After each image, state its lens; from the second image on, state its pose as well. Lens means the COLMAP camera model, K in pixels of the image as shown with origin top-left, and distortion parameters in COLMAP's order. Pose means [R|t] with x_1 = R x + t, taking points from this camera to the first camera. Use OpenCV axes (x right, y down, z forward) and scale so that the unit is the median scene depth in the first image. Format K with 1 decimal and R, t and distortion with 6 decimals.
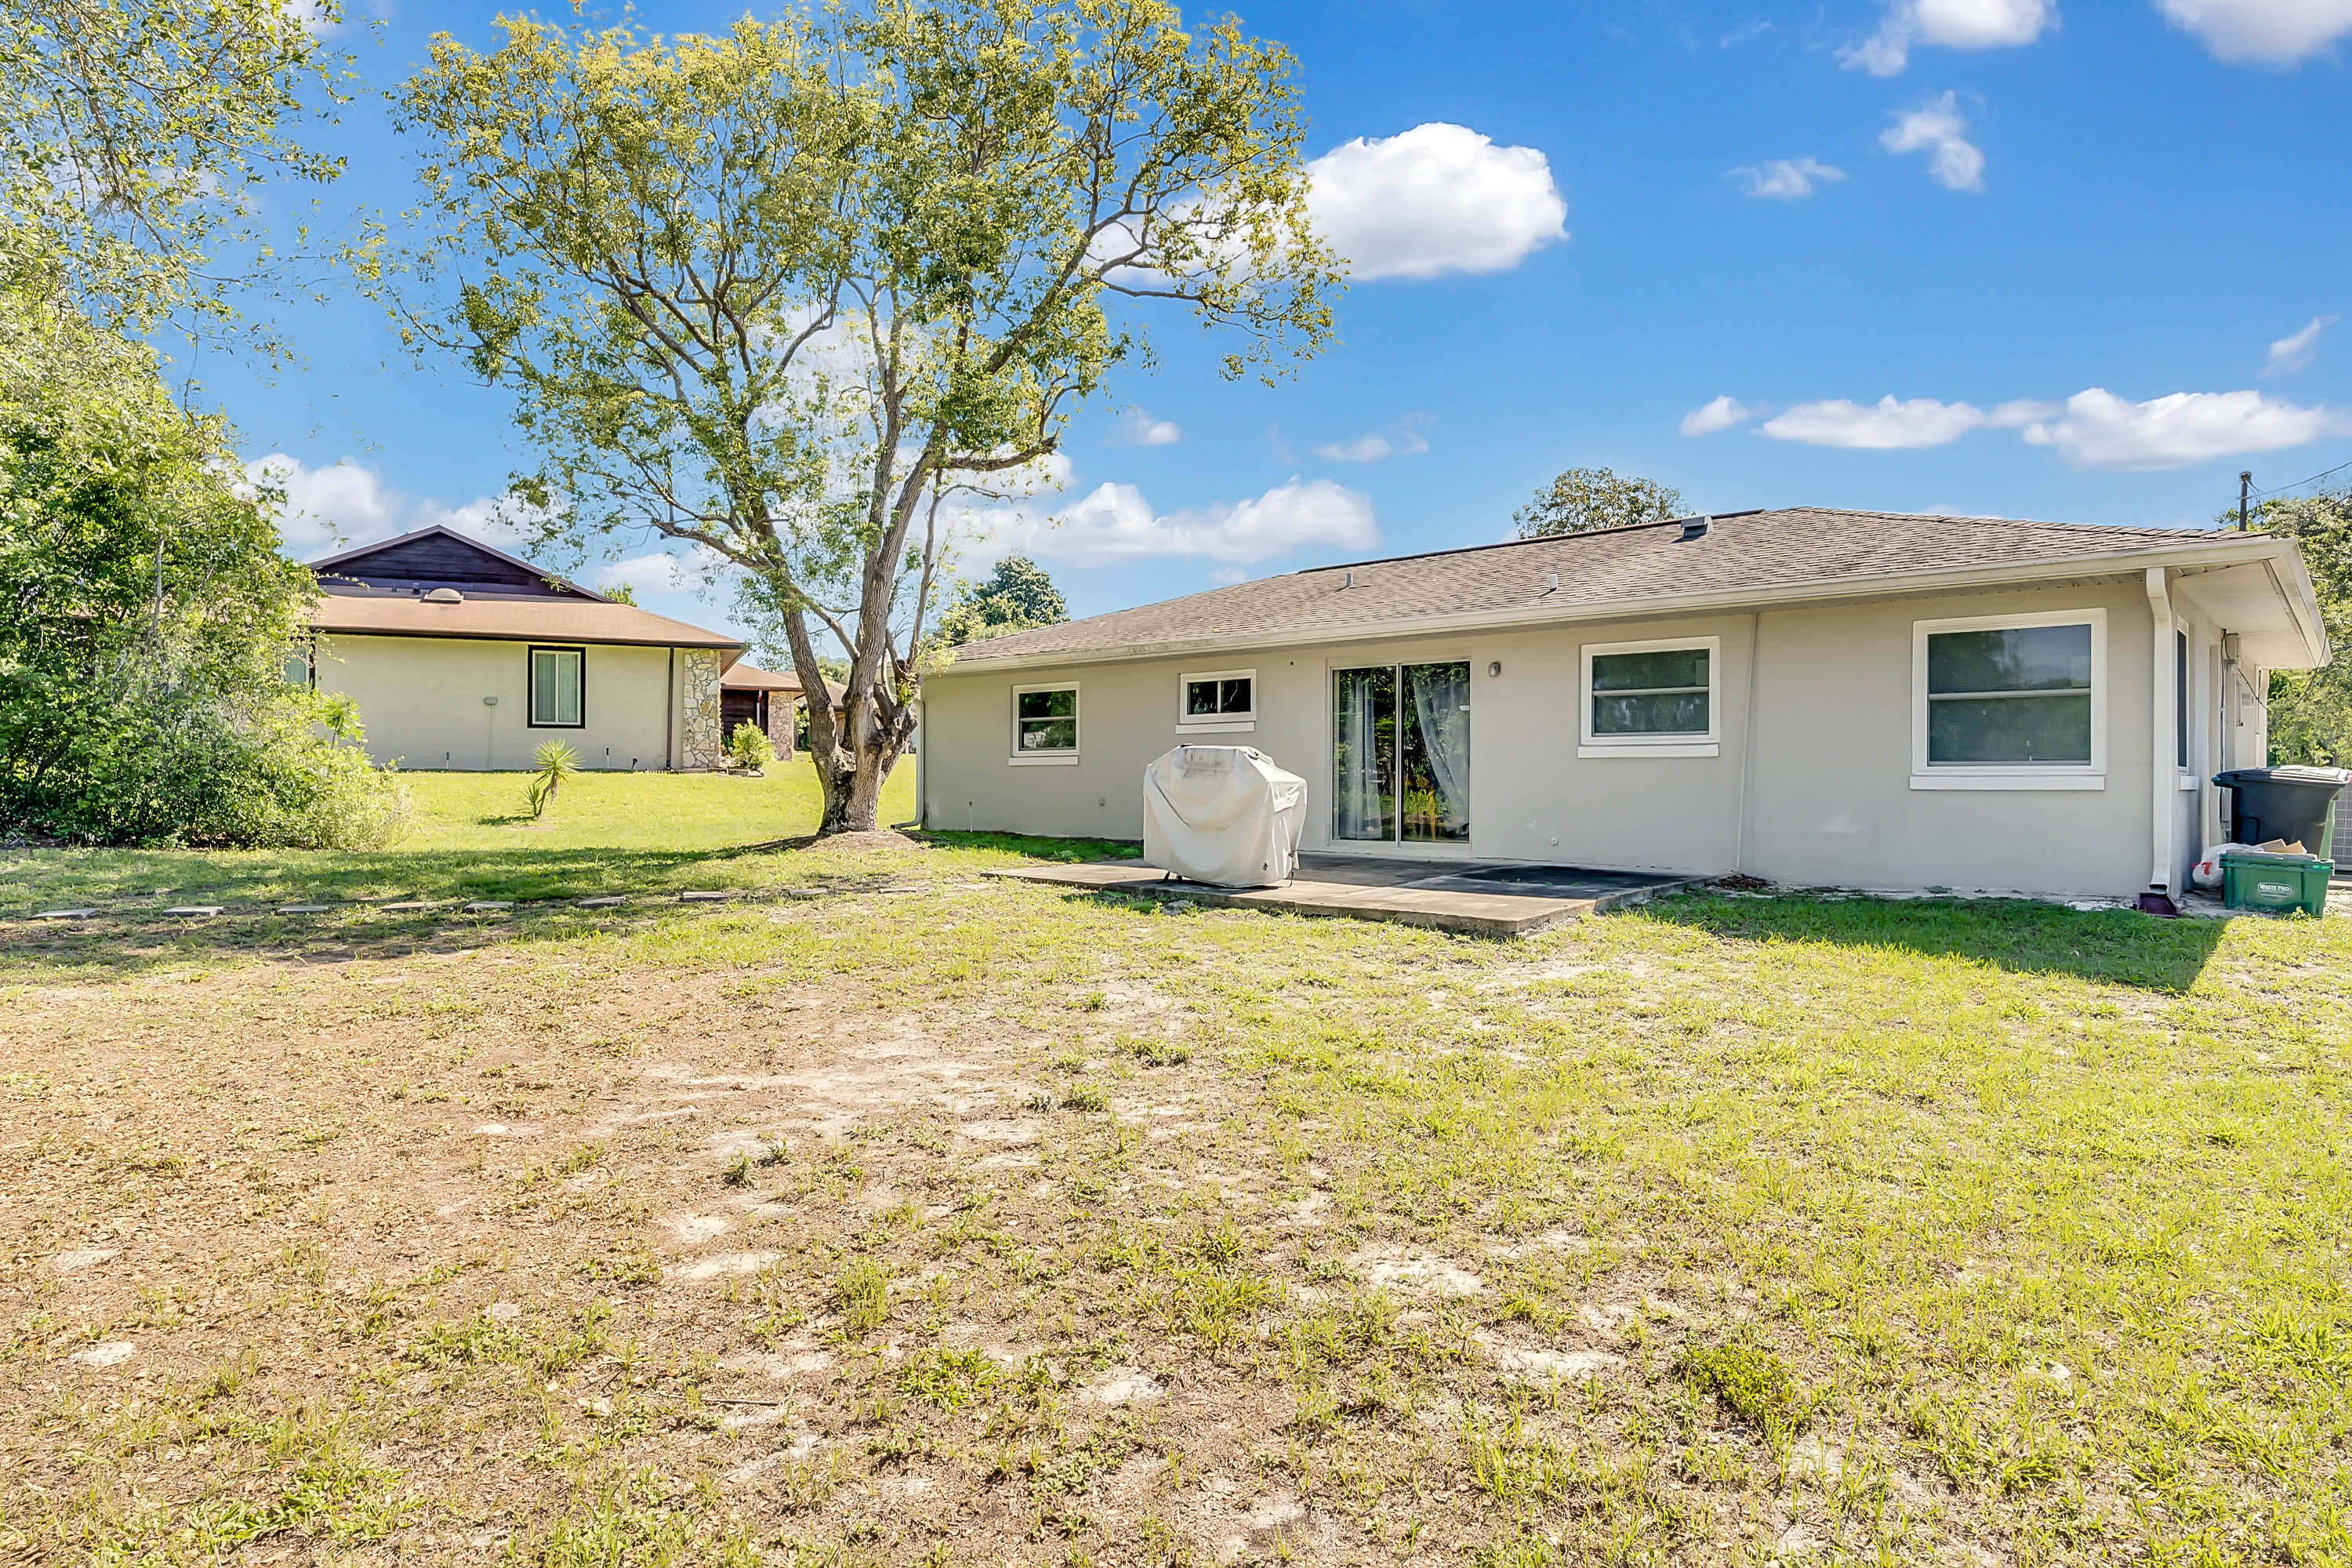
lens RADIAL K [[1337.6, 0, 1227.7], [0, 1337.6, 786.6], [0, 0, 1]] dist [0.001306, 0.000256]
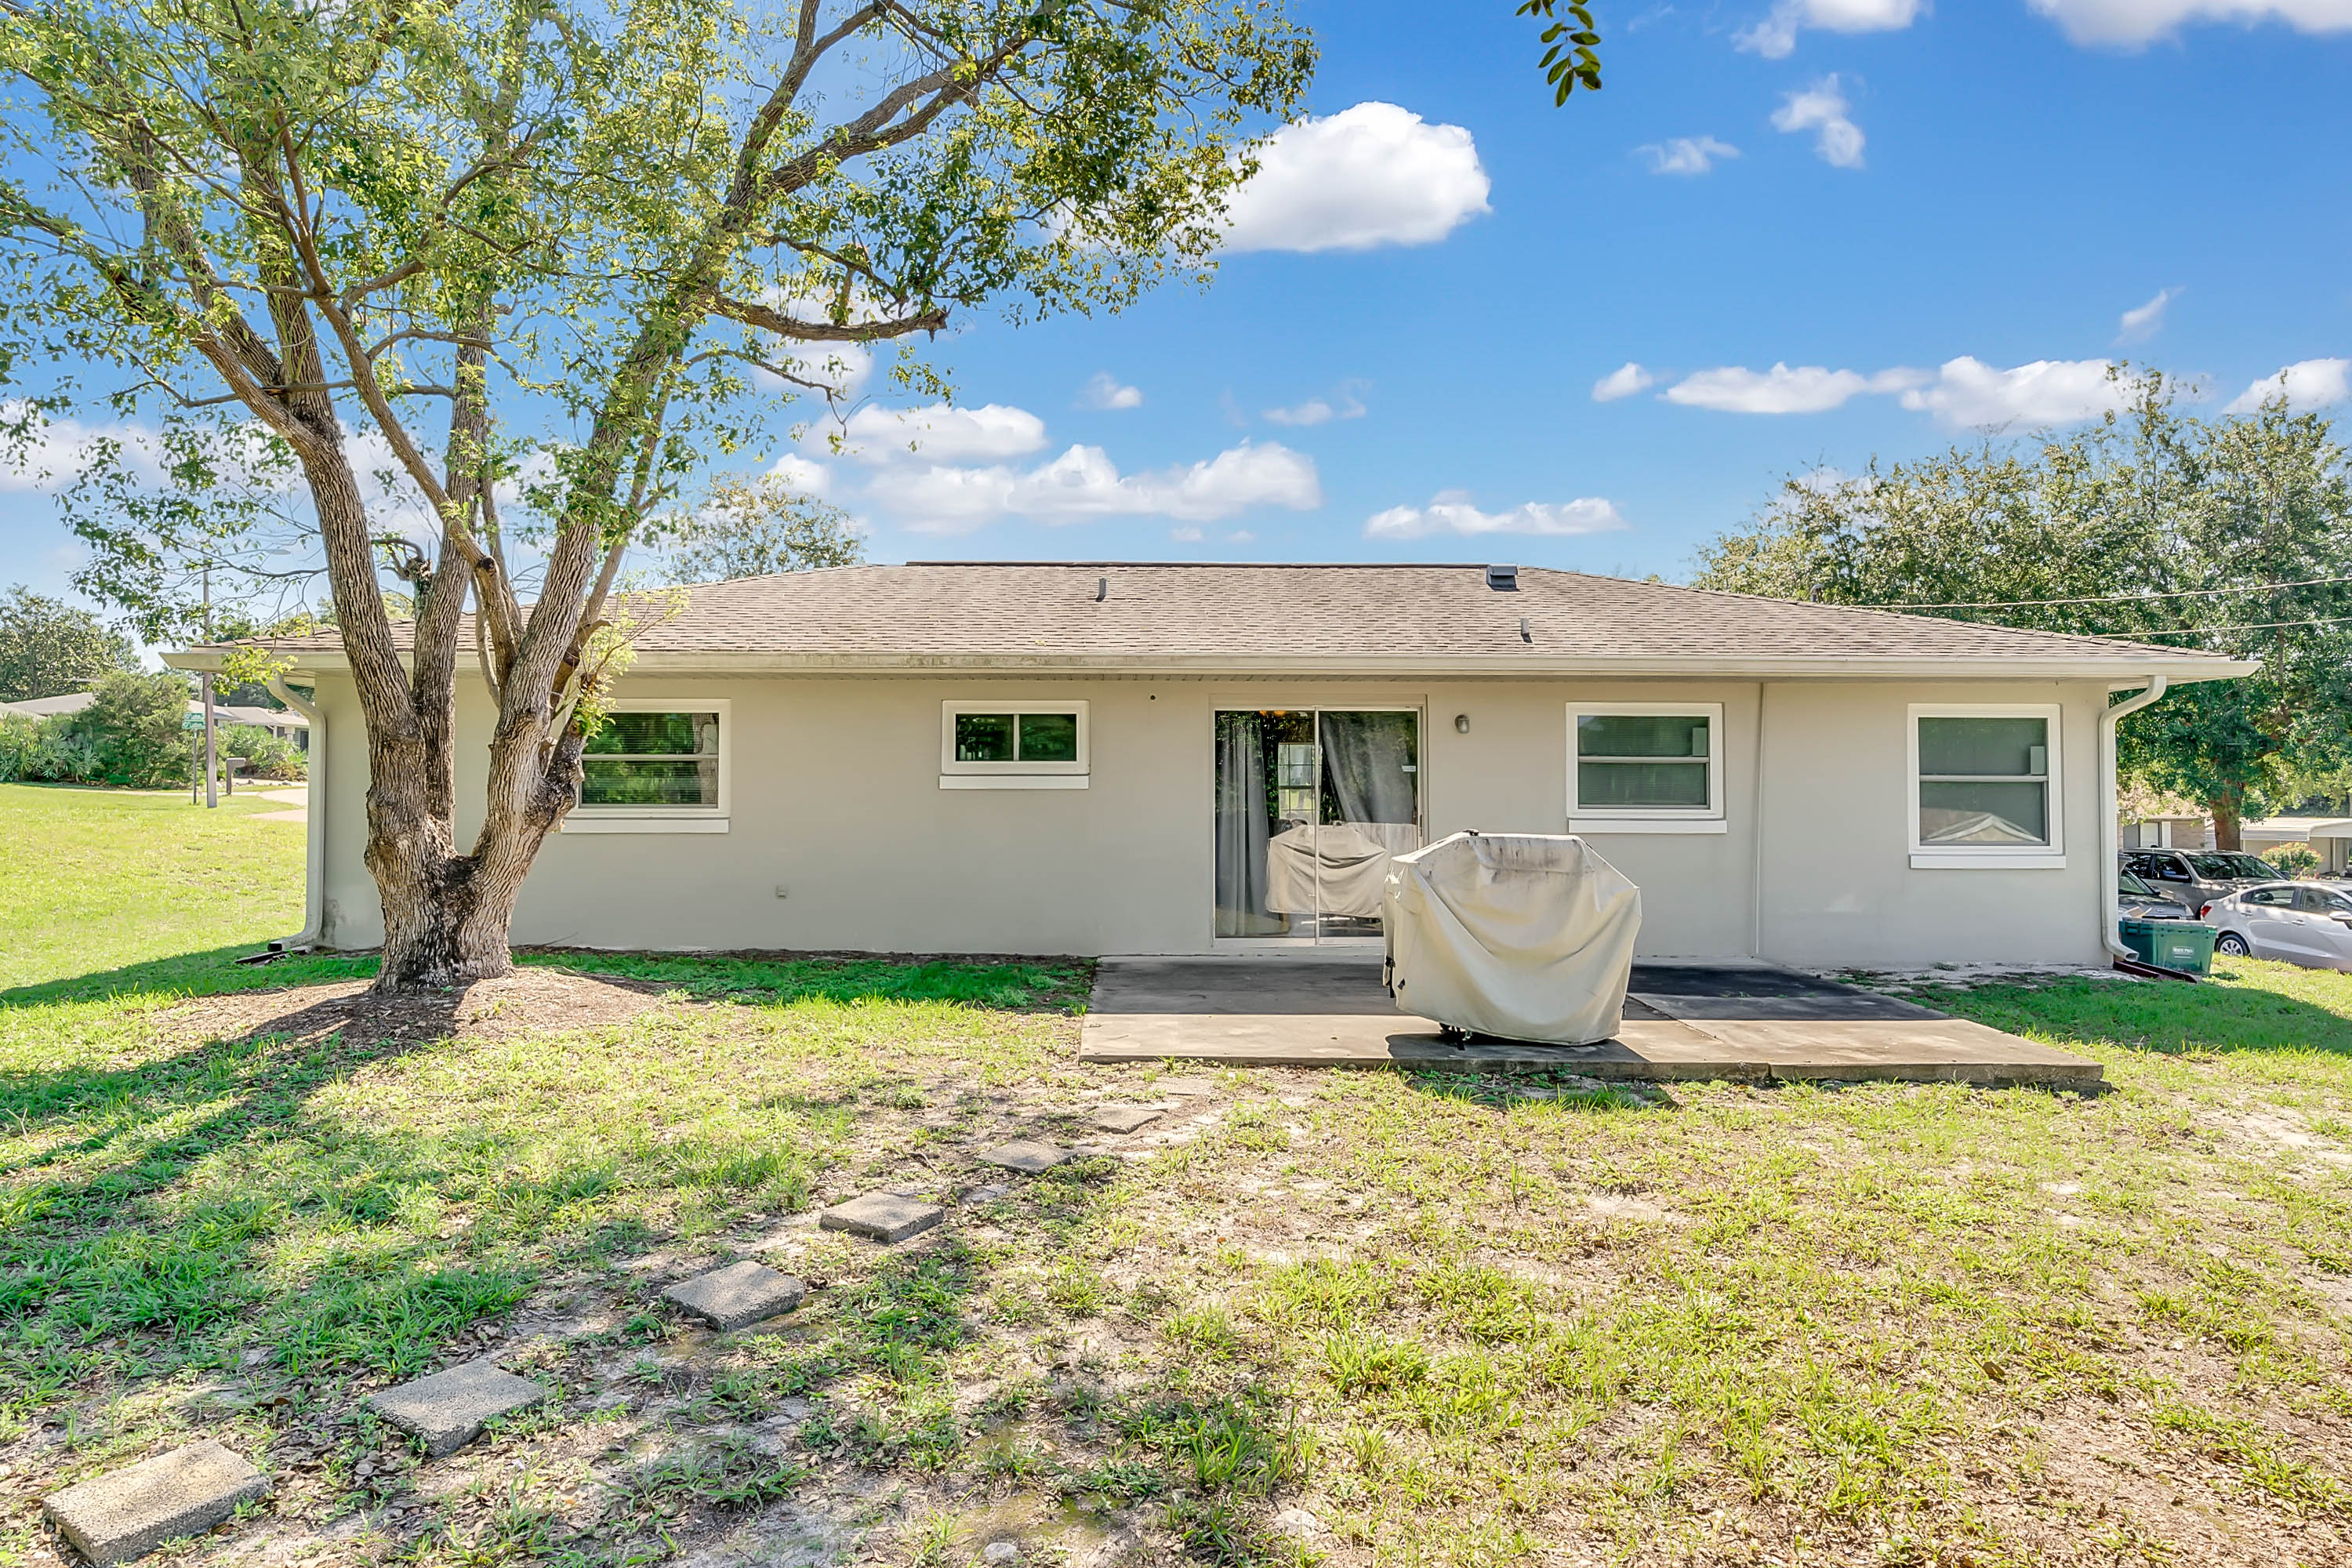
lens RADIAL K [[1337.6, 0, 1227.7], [0, 1337.6, 786.6], [0, 0, 1]] dist [0.001306, 0.000256]
pose [[0.747591, 0.012786, 0.664036, -0.486740], [0.000120, 0.999812, -0.019387, -0.035269], [-0.664159, 0.014573, 0.747449, 0.508673]]
